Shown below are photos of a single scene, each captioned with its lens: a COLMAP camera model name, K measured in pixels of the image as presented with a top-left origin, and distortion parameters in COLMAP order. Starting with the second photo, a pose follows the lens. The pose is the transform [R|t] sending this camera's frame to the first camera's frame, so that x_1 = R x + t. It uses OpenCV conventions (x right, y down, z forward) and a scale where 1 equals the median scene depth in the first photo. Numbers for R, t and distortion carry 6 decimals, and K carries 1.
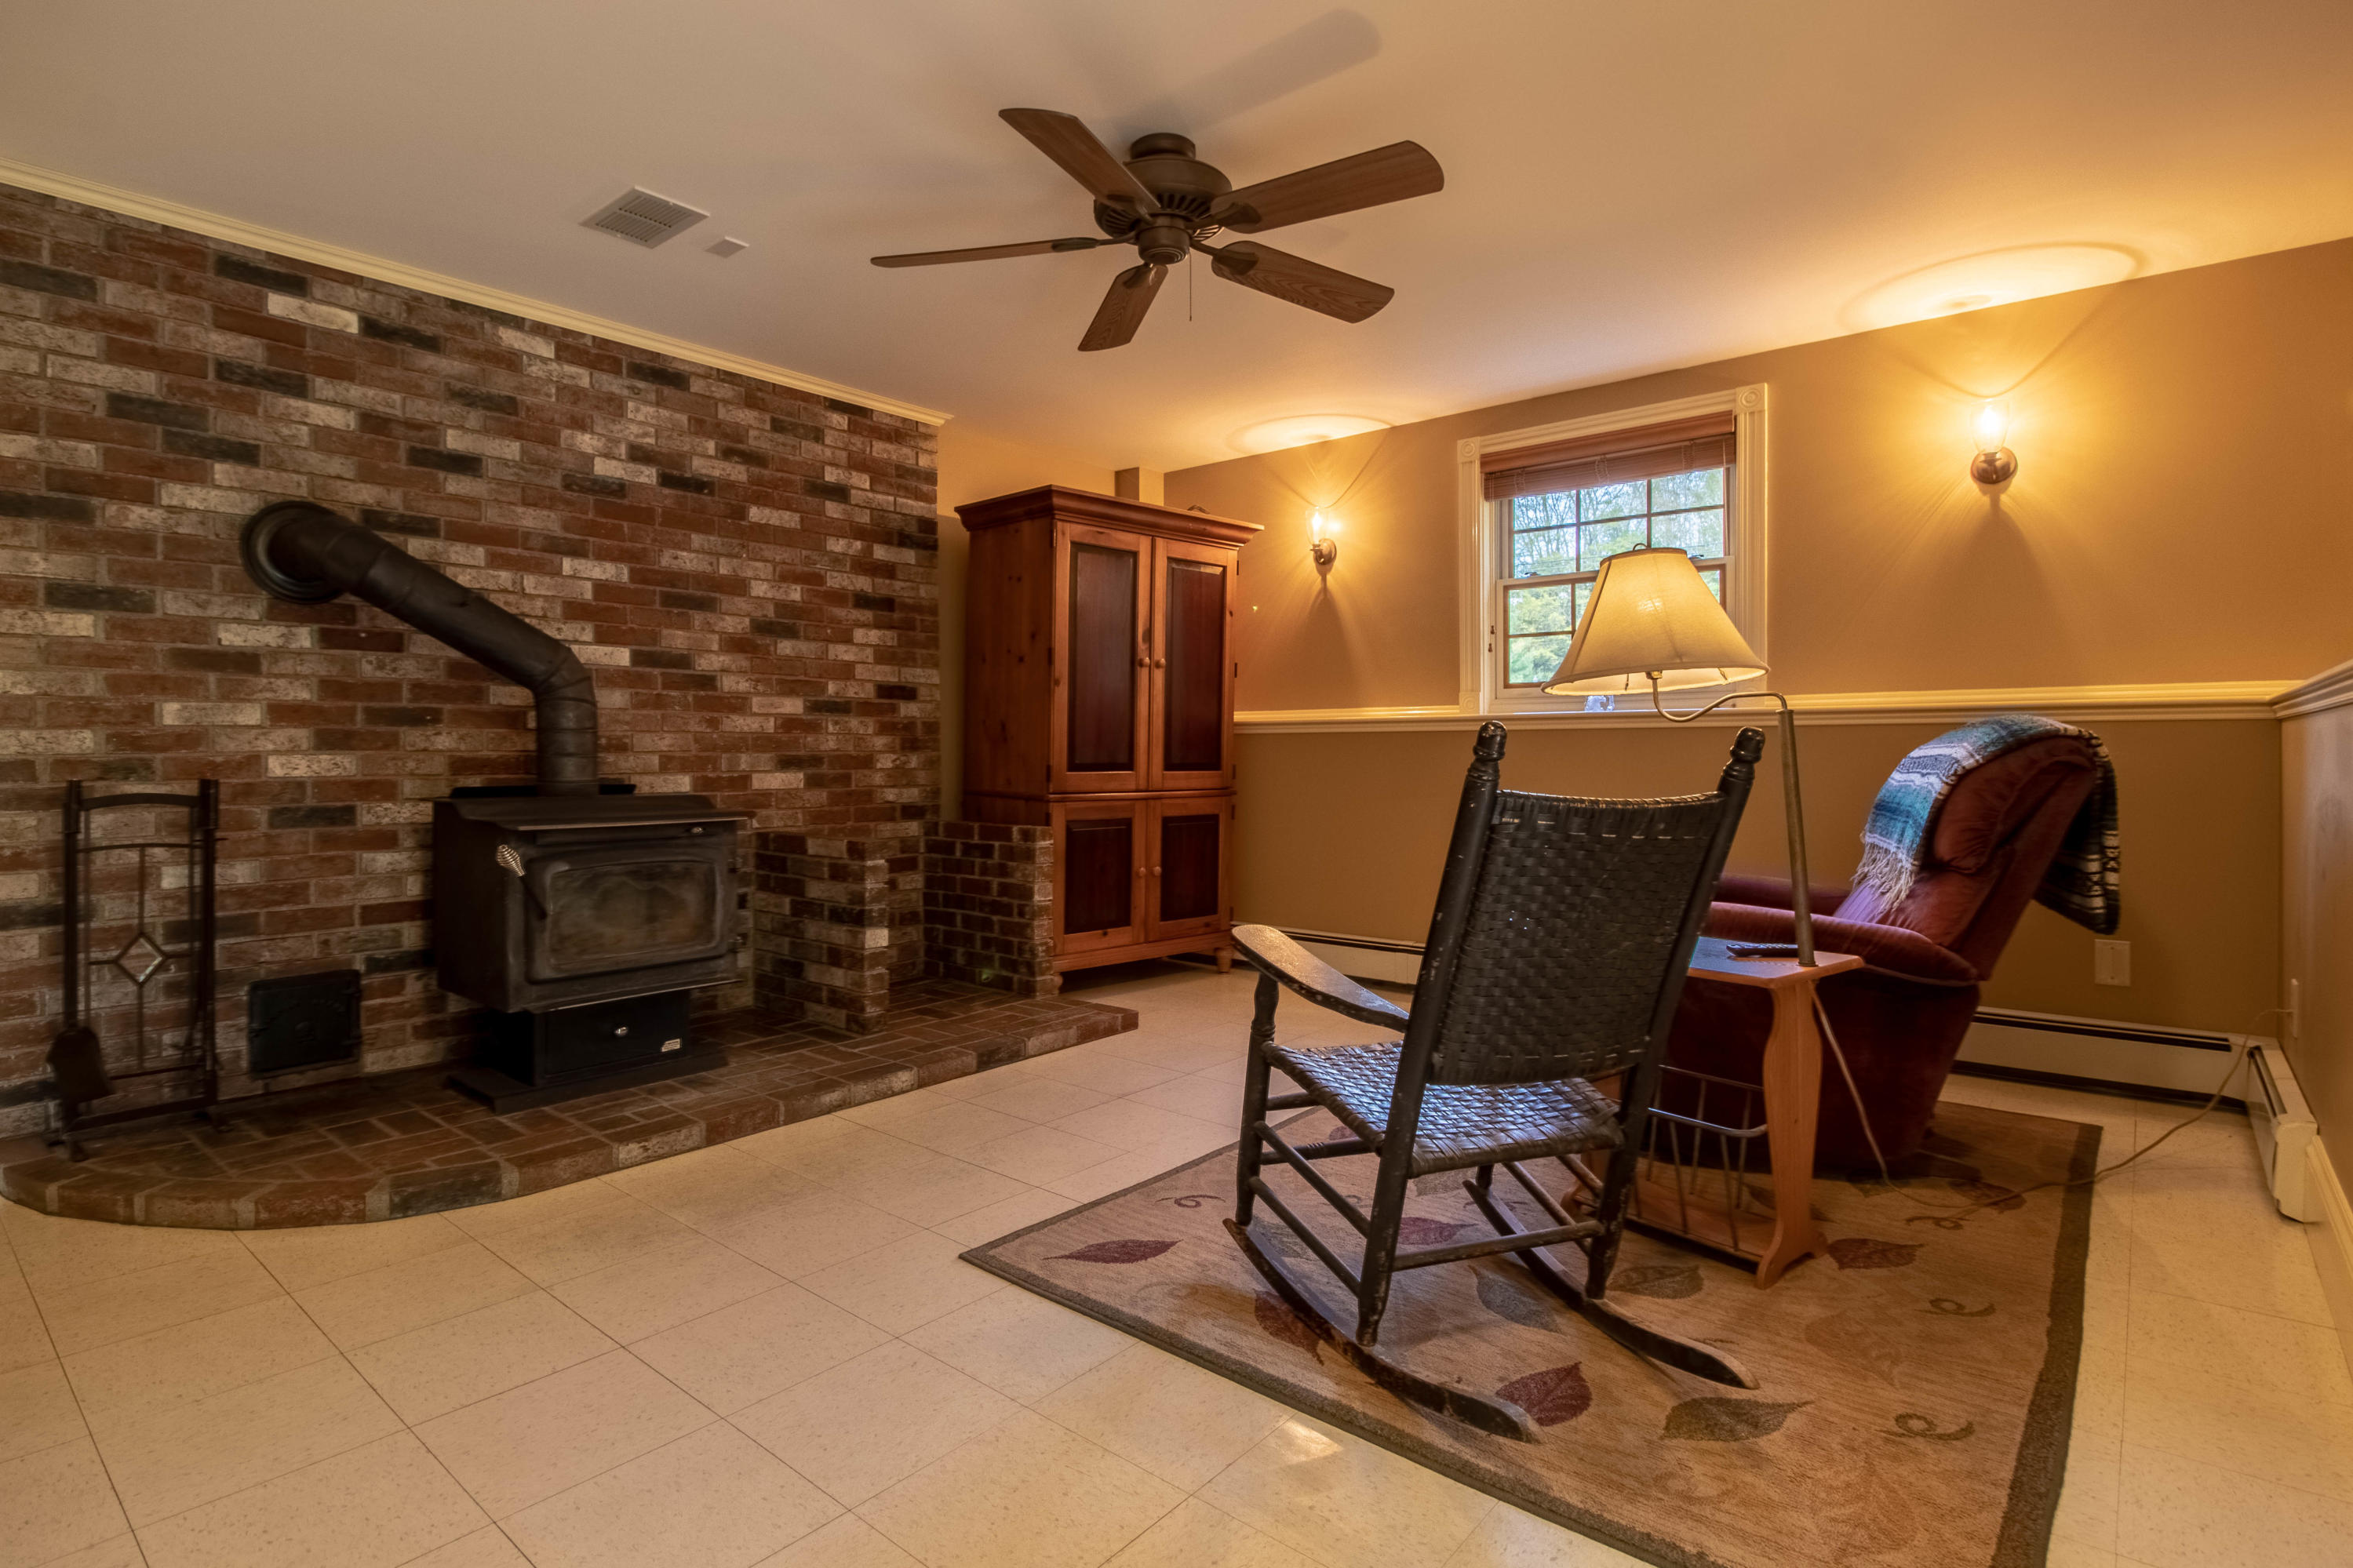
lens RADIAL K [[1173.9, 0, 1173.7], [0, 1173.9, 766.7], [0, 0, 1]] dist [-0.003022, -0.009447]
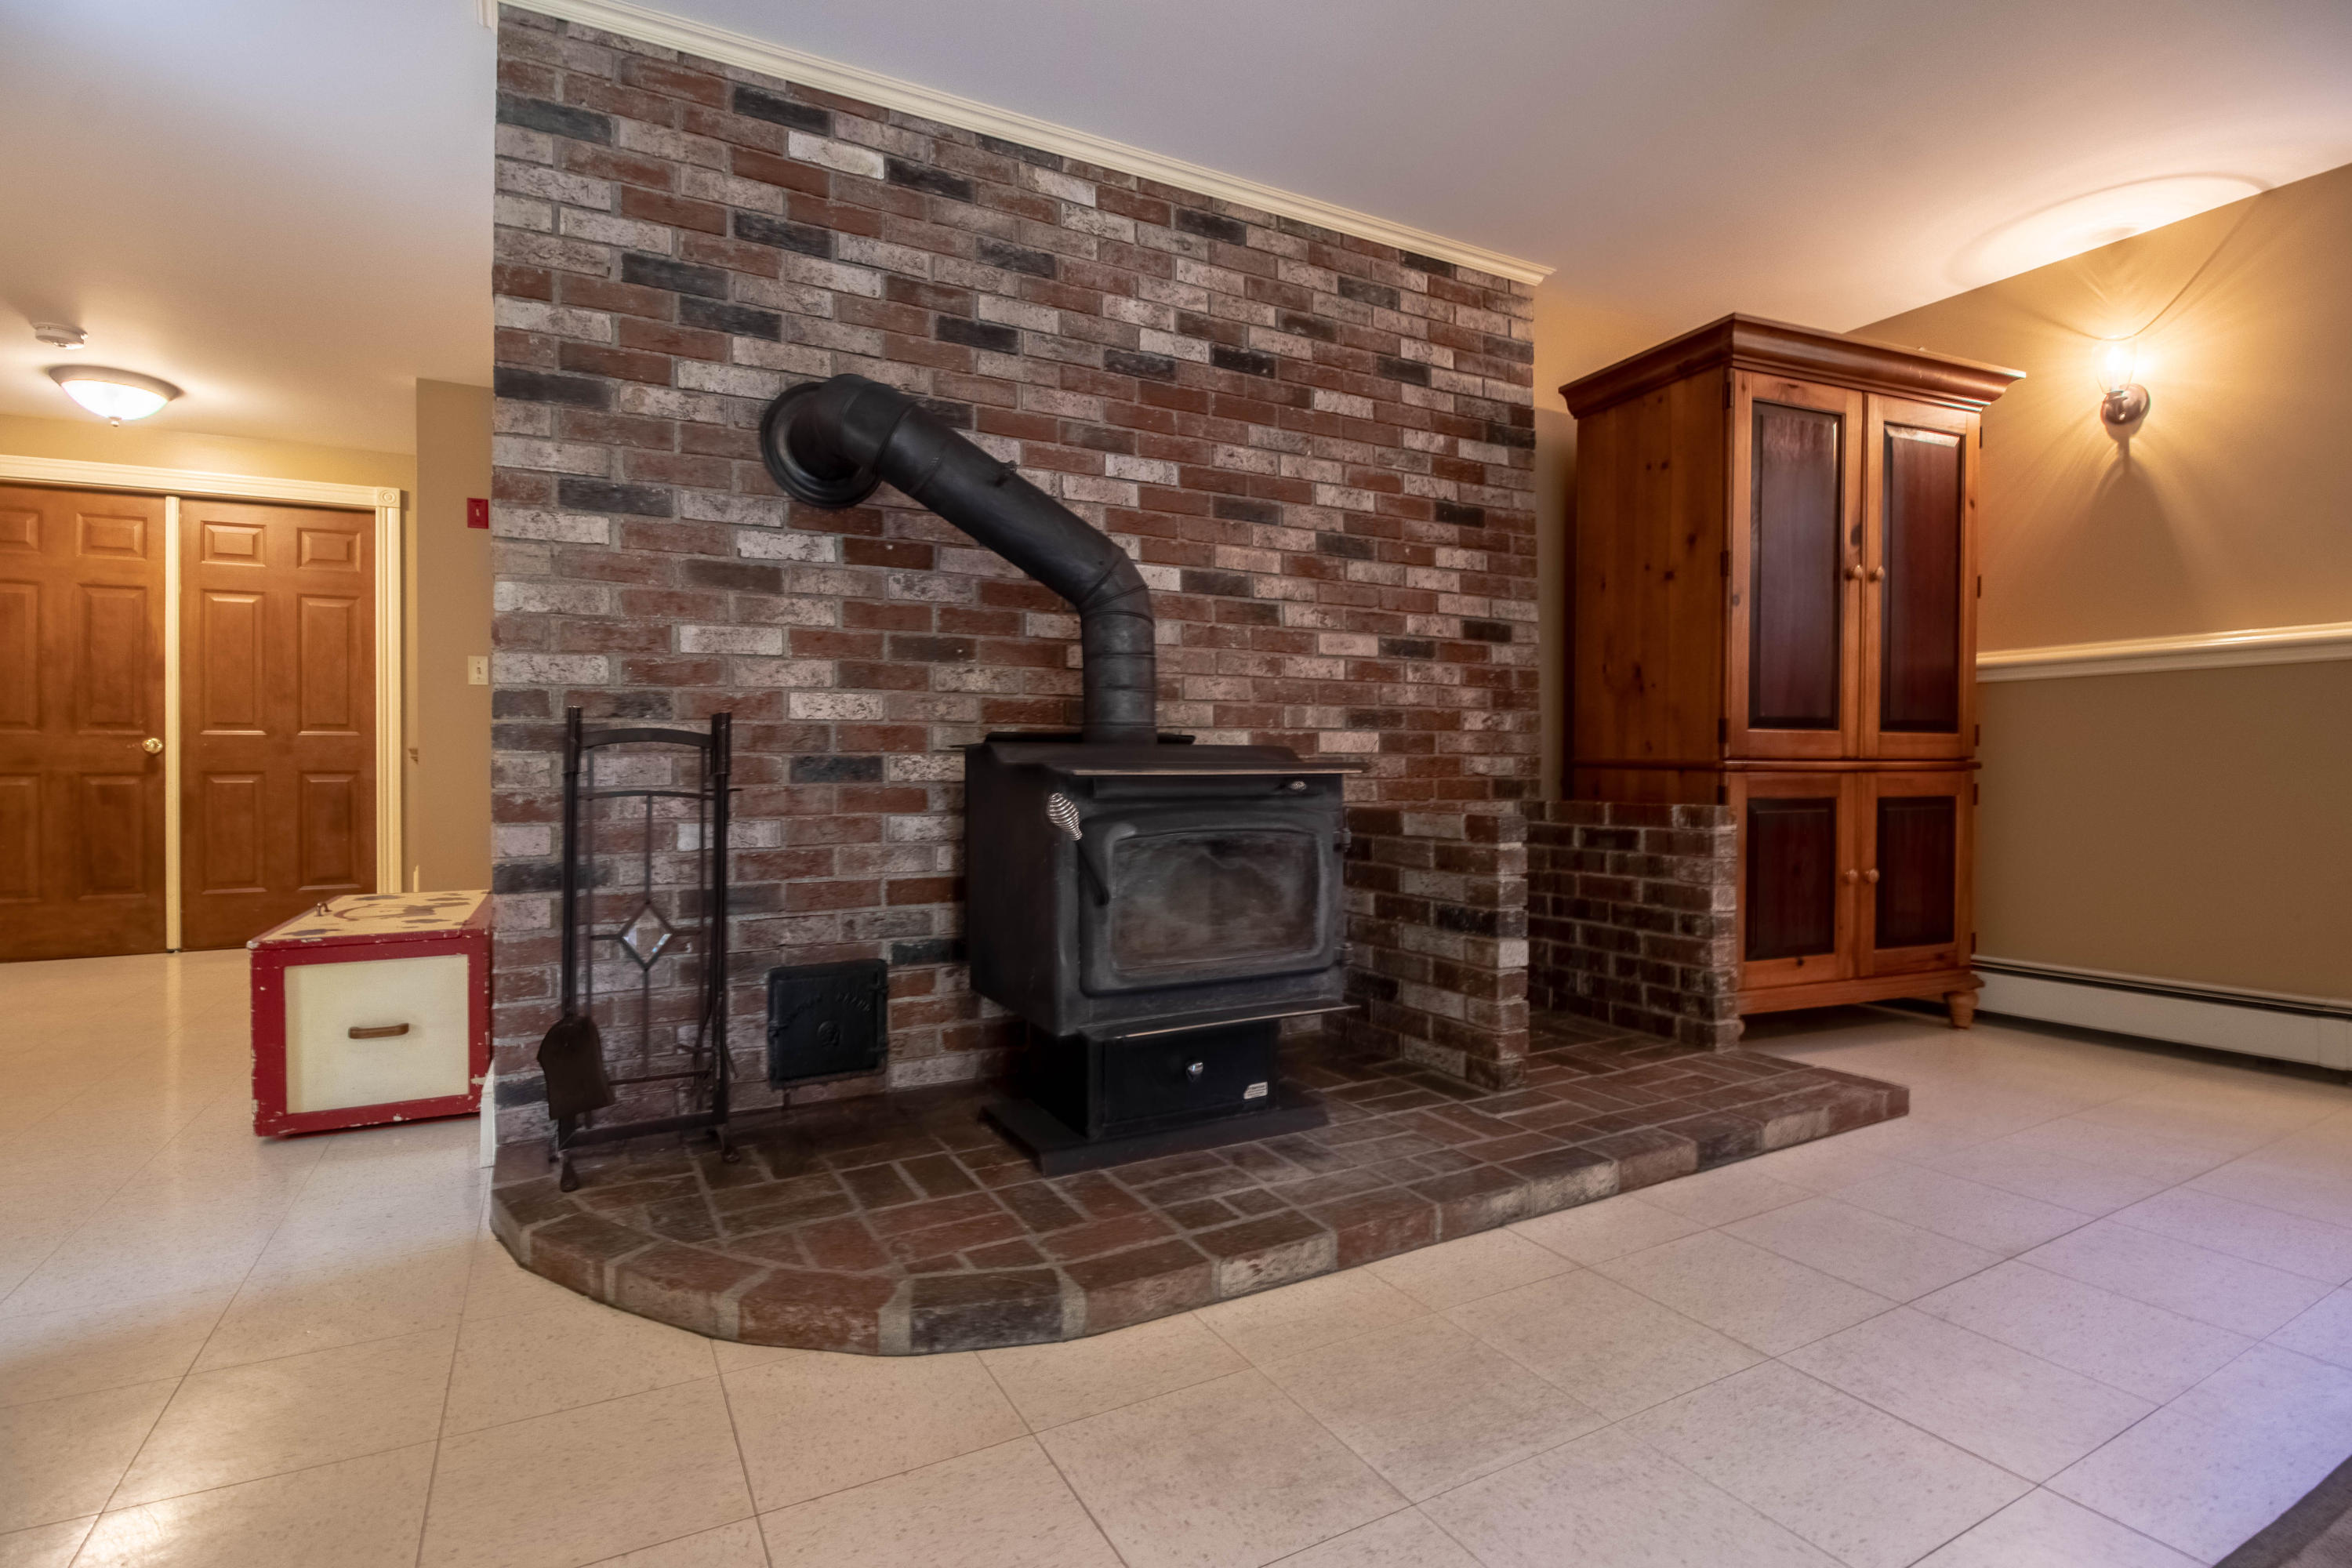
lens RADIAL K [[1117.8, 0, 1180.1], [0, 1117.8, 791.8], [0, 0, 1]] dist [-0.003355, -0.000522]
pose [[0.933049, 0.003638, -0.359730, -0.221892], [-0.001378, 0.999978, 0.006539, 0.050593], [0.359746, -0.005605, 0.933034, 0.342146]]
